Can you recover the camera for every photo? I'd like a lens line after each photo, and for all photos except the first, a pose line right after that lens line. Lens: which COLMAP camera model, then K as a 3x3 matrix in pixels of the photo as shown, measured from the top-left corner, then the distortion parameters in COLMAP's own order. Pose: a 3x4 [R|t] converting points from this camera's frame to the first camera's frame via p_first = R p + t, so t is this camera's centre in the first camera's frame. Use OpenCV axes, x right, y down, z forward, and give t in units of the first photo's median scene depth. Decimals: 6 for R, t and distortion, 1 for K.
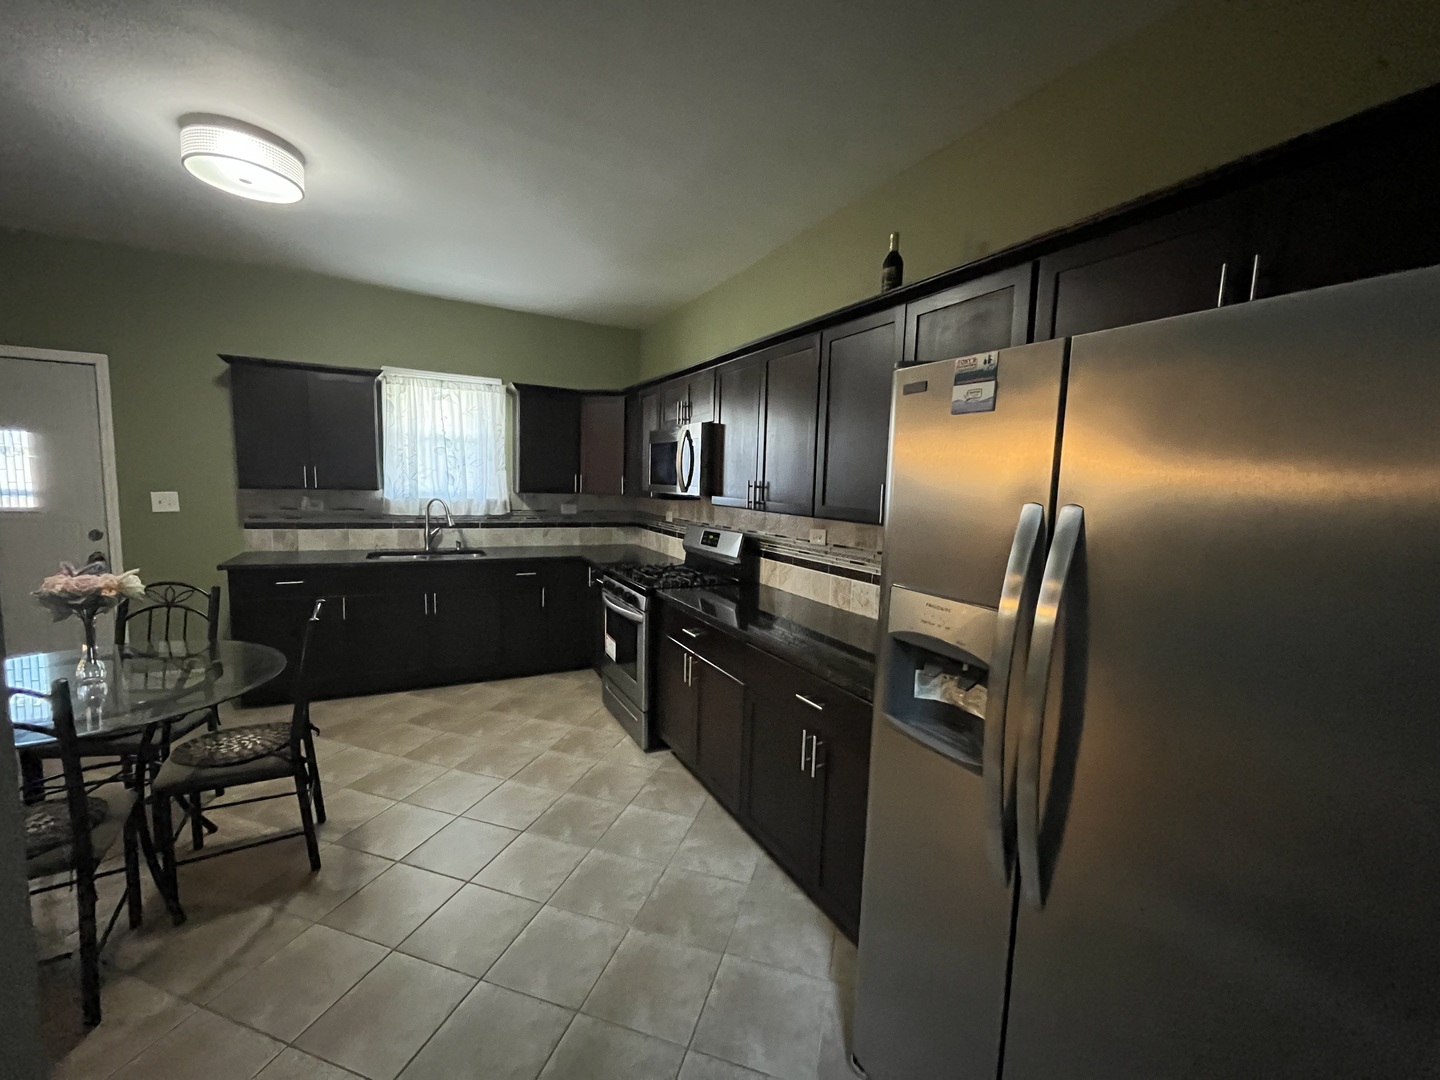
lens RADIAL K [[576.1, 0, 720.7], [0, 576.1, 537.6], [0, 0, 1]] dist [0.002469, 0.000046]
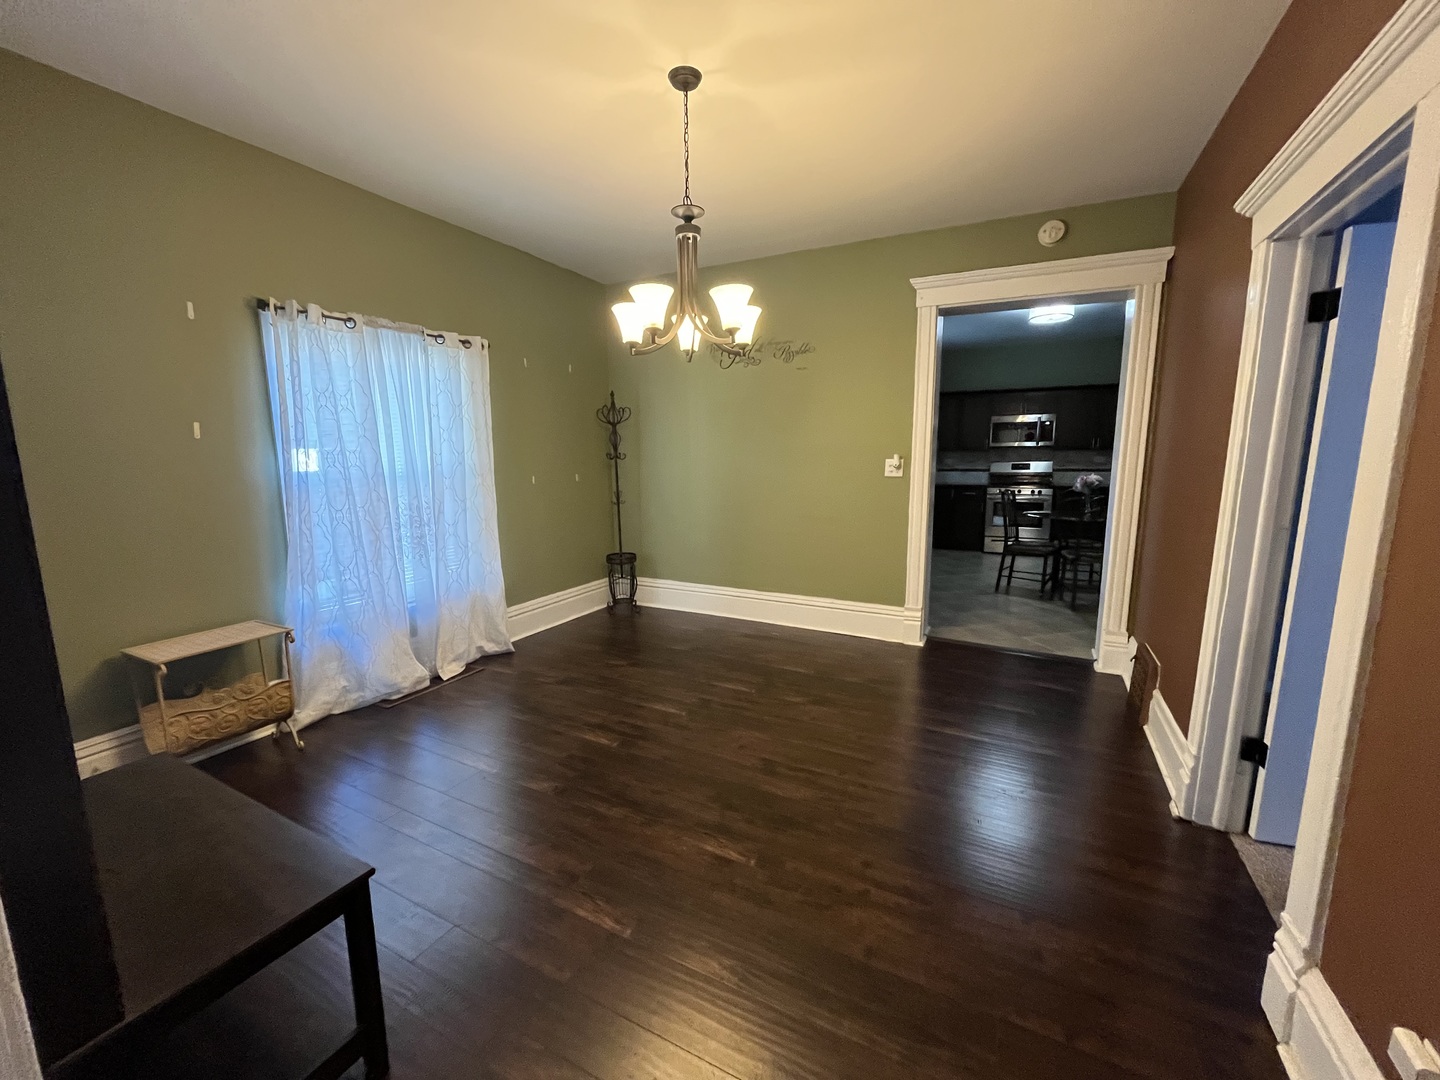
lens RADIAL K [[576.1, 0, 719.1], [0, 576.1, 539.0], [0, 0, 1]] dist [0.002469, 0.000046]
pose [[0.826077, -0.131221, 0.548067, -1.977094], [0.094793, 0.991011, 0.094396, -0.036784], [-0.555528, -0.026026, 0.831091, -0.165390]]
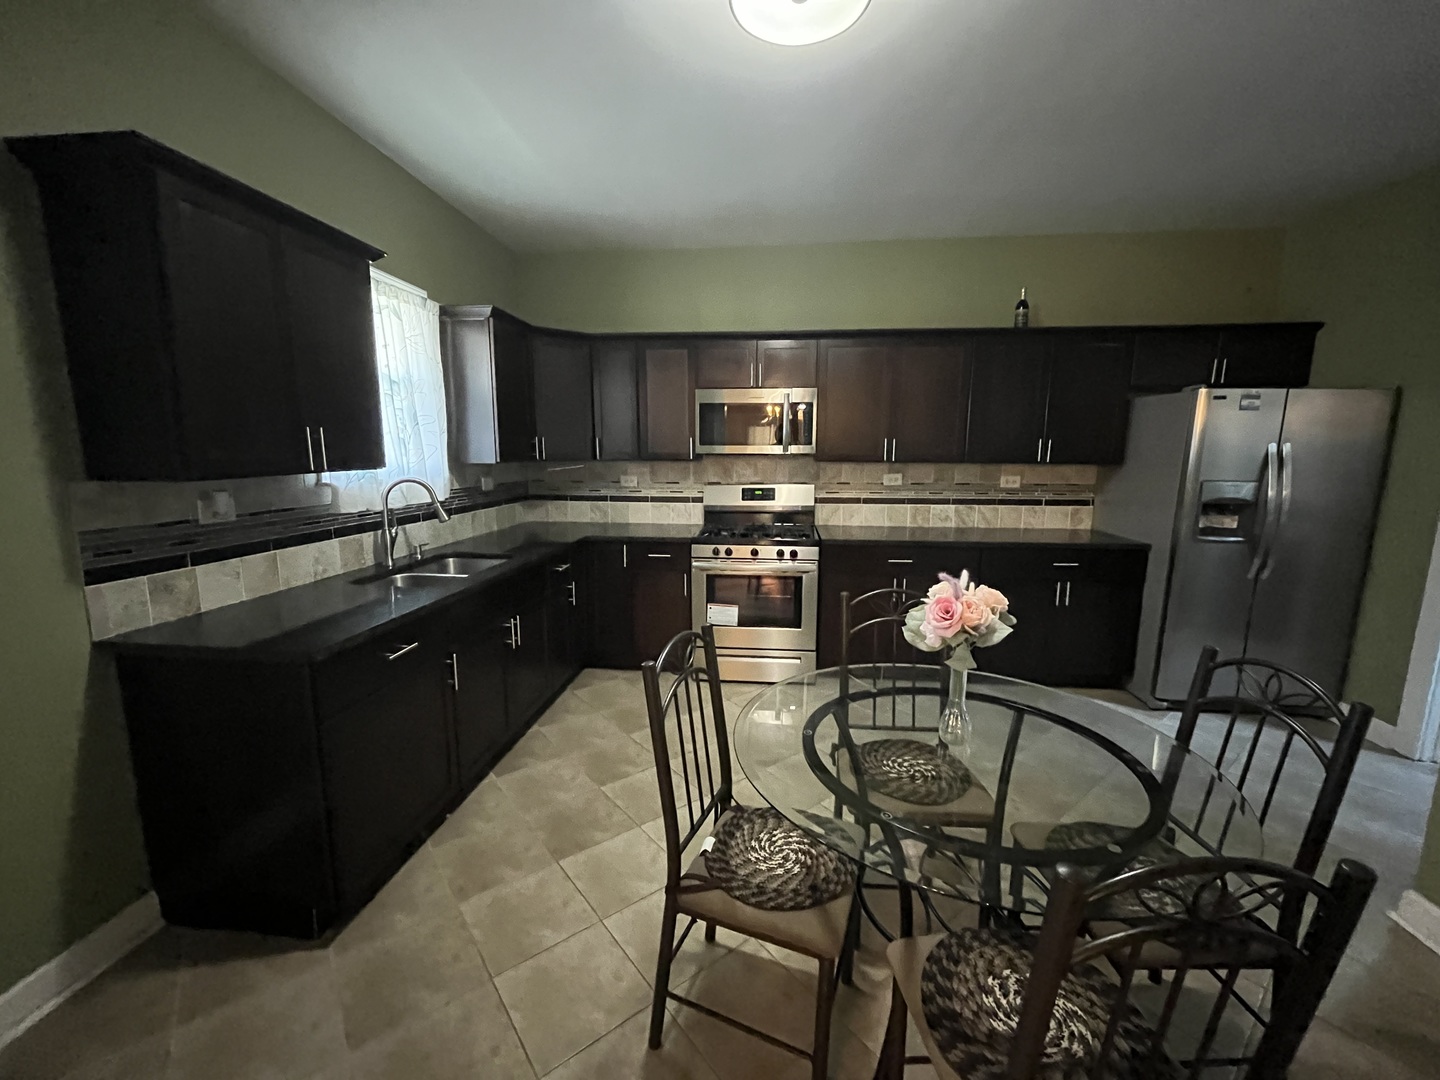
lens RADIAL K [[576.1, 0, 717.0], [0, 576.1, 546.1], [0, 0, 1]] dist [0.002469, 0.000046]
pose [[0.565364, -0.168182, 0.807513, -0.867401], [0.095566, 0.985755, 0.138397, -0.054059], [-0.819287, -0.001074, 0.573383, 0.397865]]
